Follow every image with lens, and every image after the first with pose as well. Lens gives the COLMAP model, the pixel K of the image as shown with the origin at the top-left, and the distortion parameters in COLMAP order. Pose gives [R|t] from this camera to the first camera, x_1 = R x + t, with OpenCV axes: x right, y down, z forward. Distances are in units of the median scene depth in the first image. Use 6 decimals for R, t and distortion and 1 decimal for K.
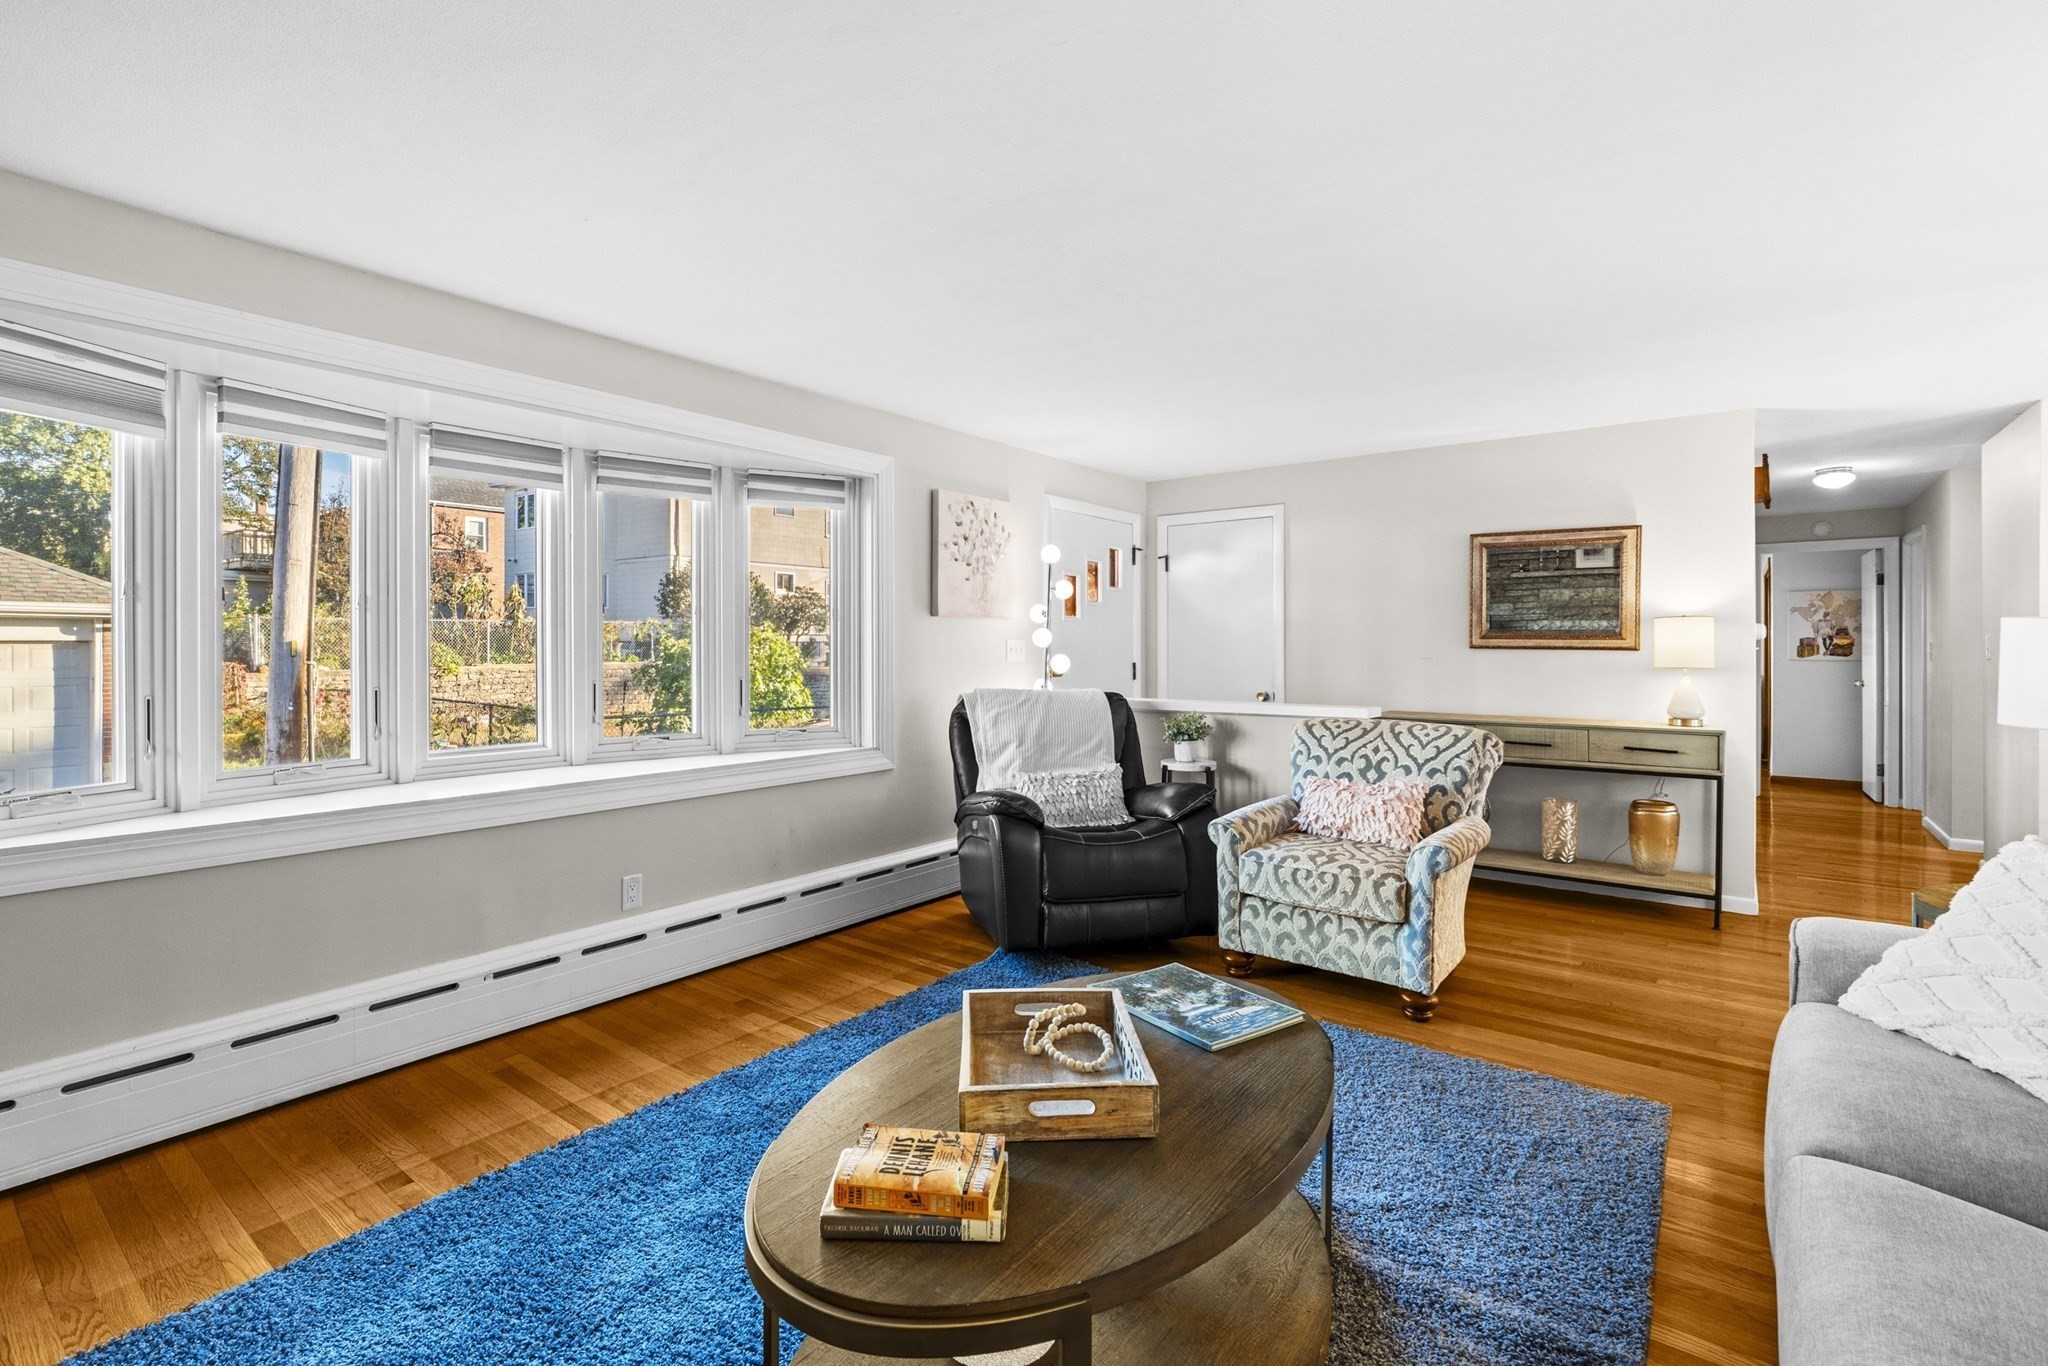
lens RADIAL K [[942.1, 0, 1016.5], [0, 942.1, 656.4], [0, 0, 1]] dist [-0.003281, -0.000204]
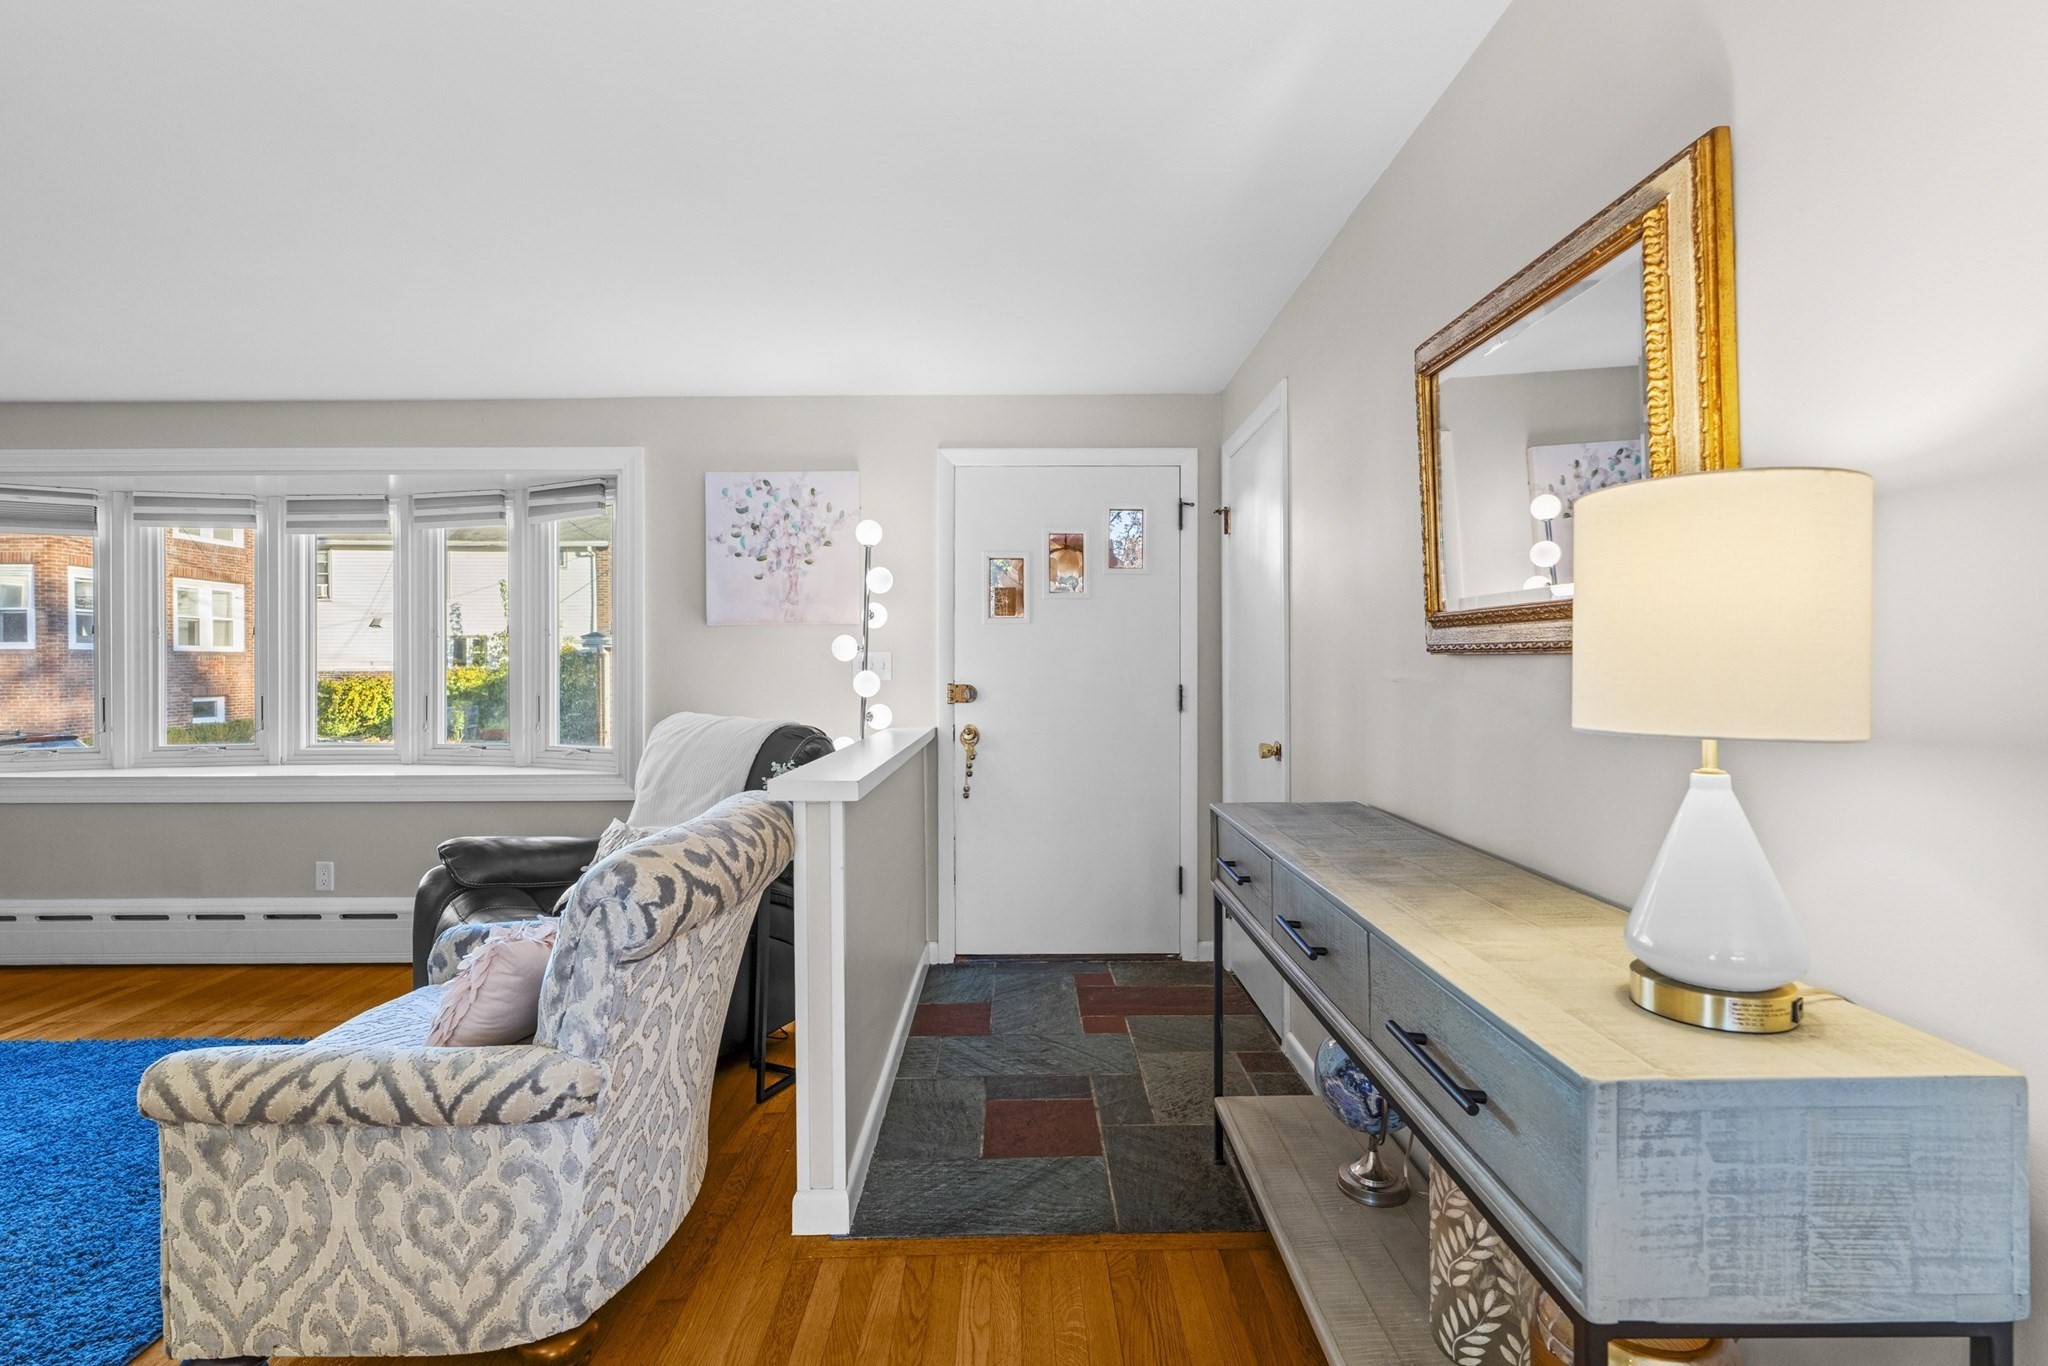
lens RADIAL K [[935.0, 0, 1022.9], [0, 935.0, 673.0], [0, 0, 1]] dist [-0.009594, 0.004052]
pose [[0.613102, 0.001283, -0.790002, 1.097552], [-0.004075, 0.999991, -0.001538, 0.000050], [0.789993, 0.004163, 0.613102, 1.054867]]
